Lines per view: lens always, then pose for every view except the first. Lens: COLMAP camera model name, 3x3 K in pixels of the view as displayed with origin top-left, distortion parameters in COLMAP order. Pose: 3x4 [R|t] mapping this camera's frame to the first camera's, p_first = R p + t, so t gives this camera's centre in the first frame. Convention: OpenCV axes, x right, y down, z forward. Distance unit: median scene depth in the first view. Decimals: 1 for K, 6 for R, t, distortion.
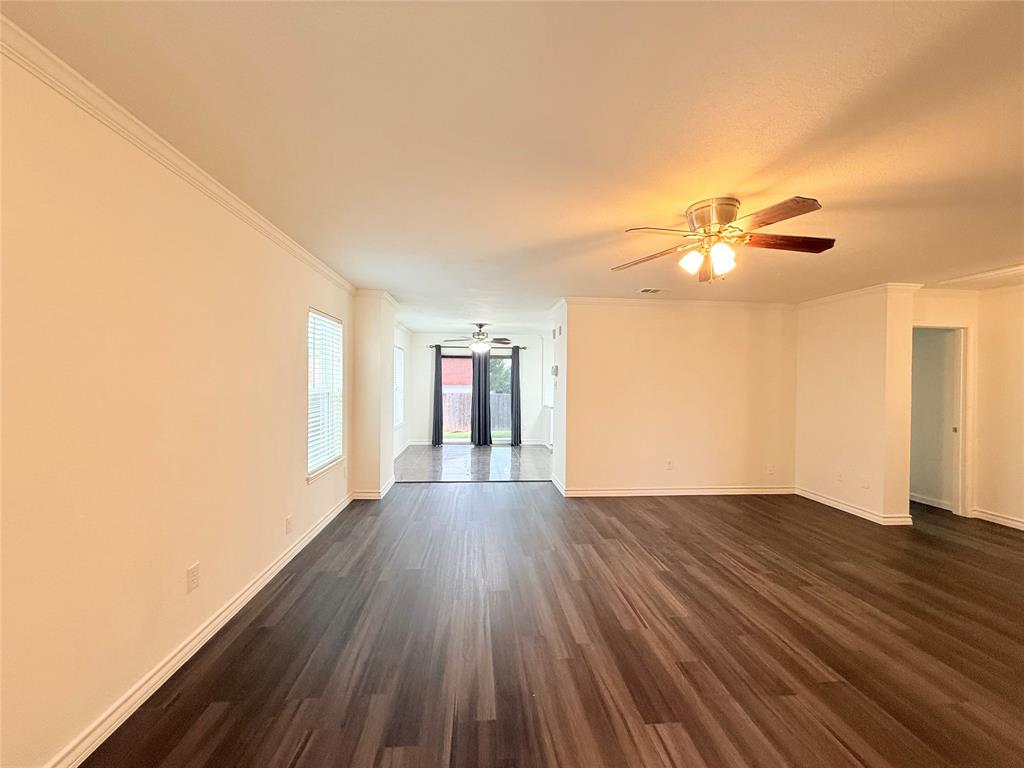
lens RADIAL K [[408.5, 0, 512.0], [0, 408.5, 384.0], [0, 0, 1]] dist [0.000153, 0.000142]
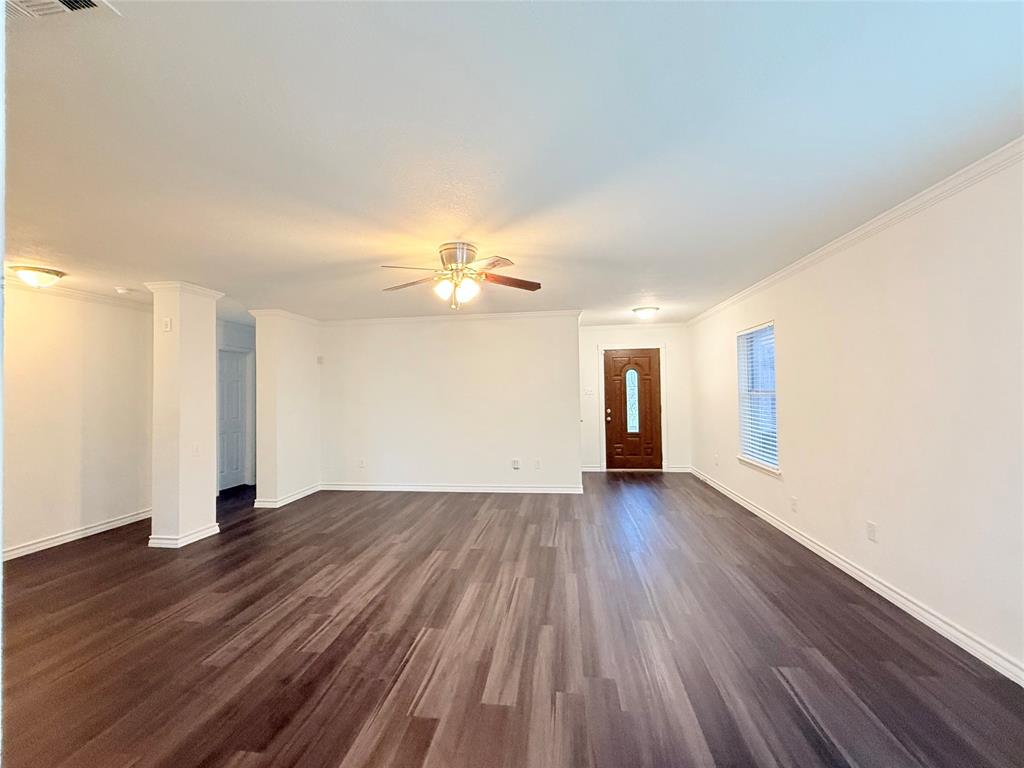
lens RADIAL K [[415.4, 0, 506.4], [0, 415.4, 378.0], [0, 0, 1]] dist [-0.000035, -0.000030]
pose [[-0.974599, 0.009706, 0.223747, 0.051828], [0.003846, 0.999638, -0.026614, -0.000728], [-0.223924, -0.025077, -0.974284, 1.926786]]
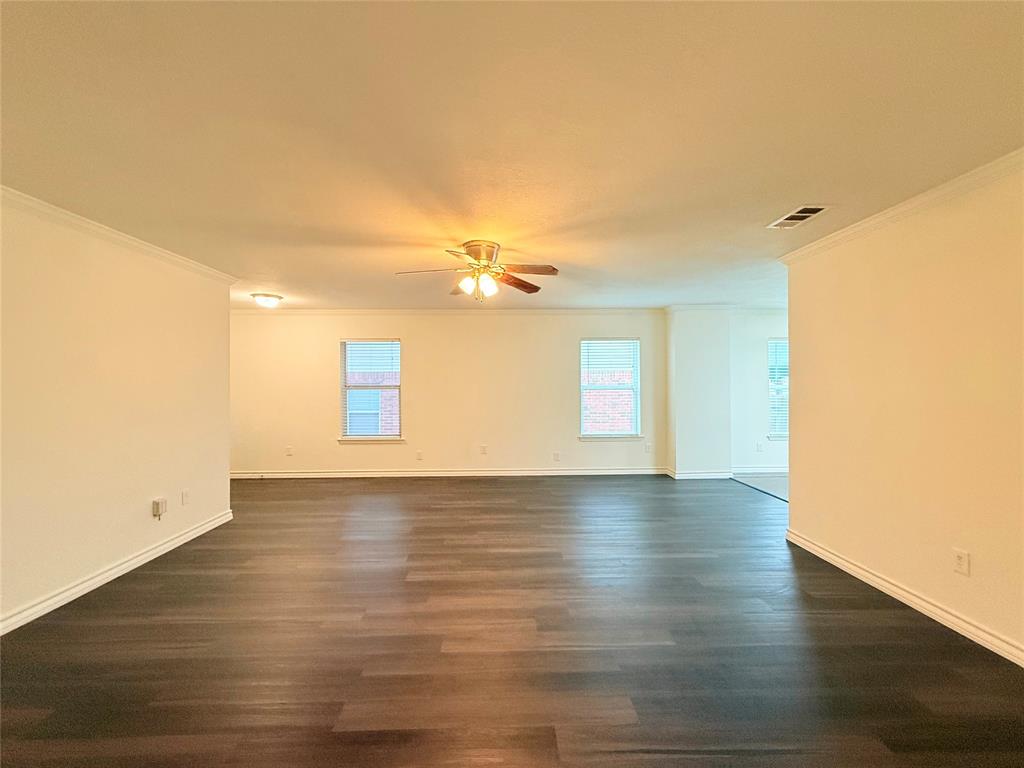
lens RADIAL K [[408.5, 0, 512.0], [0, 408.5, 384.0], [0, 0, 1]] dist [0.000153, 0.000142]
pose [[-0.065064, -0.007314, -0.997854, 1.578799], [0.006893, 0.999946, -0.007779, 0.020194], [0.997857, -0.007385, -0.065010, 1.031727]]
